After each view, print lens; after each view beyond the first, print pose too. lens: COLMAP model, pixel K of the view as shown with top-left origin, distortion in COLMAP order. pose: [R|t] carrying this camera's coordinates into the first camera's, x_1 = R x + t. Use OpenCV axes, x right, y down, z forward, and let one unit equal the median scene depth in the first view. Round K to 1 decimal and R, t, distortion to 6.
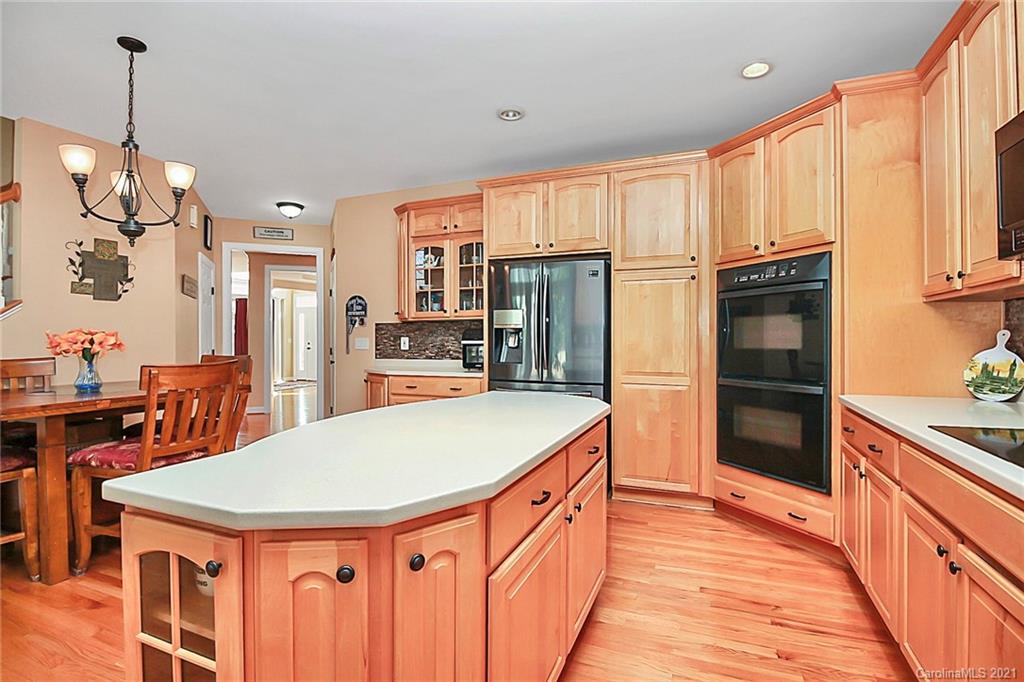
lens RADIAL K [[482.1, 0, 513.0], [0, 482.1, 339.9], [0, 0, 1]] dist [-0.007132, -0.003086]
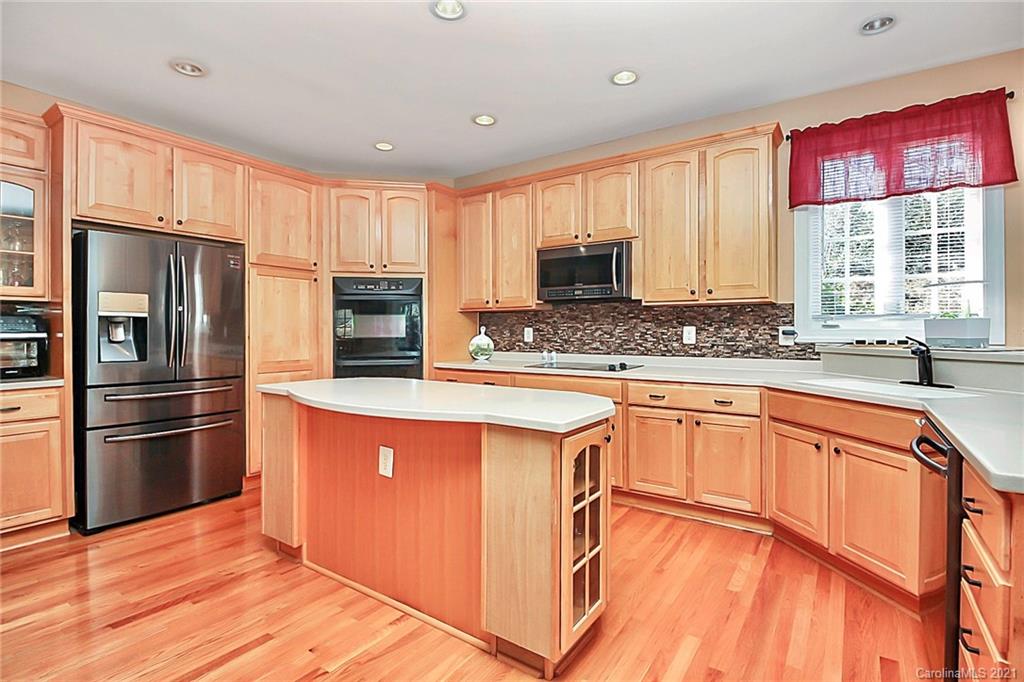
lens RADIAL K [[482.1, 0, 517.2], [0, 482.1, 336.3], [0, 0, 1]] dist [-0.007132, -0.003086]
pose [[0.206565, -0.009440, 0.978387, -0.607905], [0.003213, 0.999955, 0.008969, 0.002720], [-0.978428, 0.001290, 0.206586, 0.214666]]
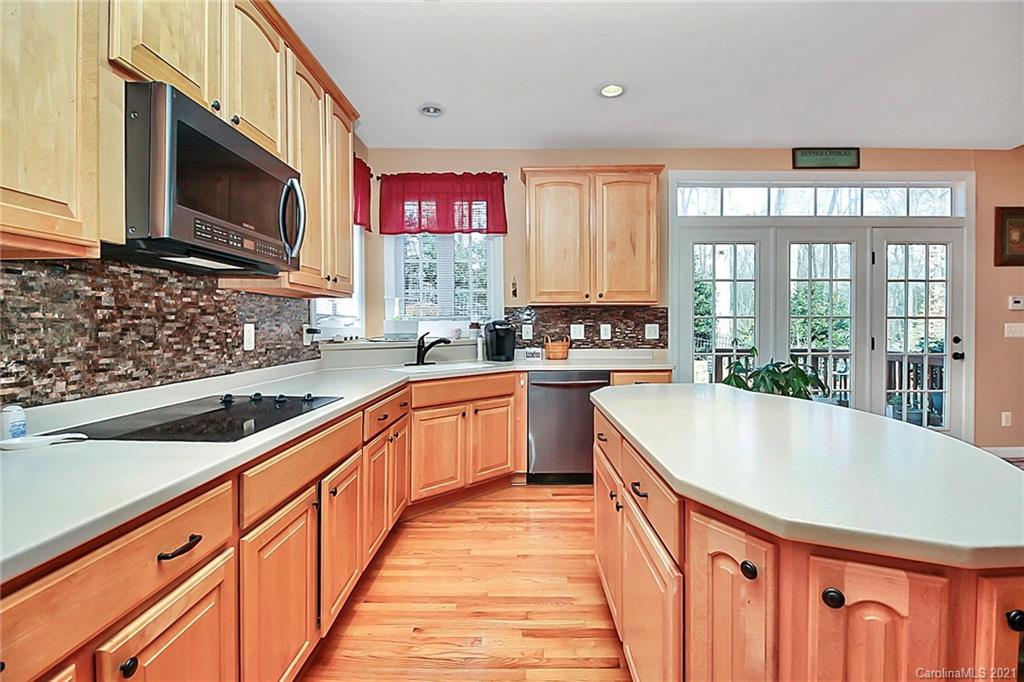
lens RADIAL K [[482.1, 0, 525.8], [0, 482.1, 327.5], [0, 0, 1]] dist [-0.007132, -0.003086]
pose [[-0.925916, 0.007439, -0.377656, 0.293377], [0.004754, 0.999956, 0.008043, -0.005146], [0.377699, 0.005651, -0.925911, 0.779071]]
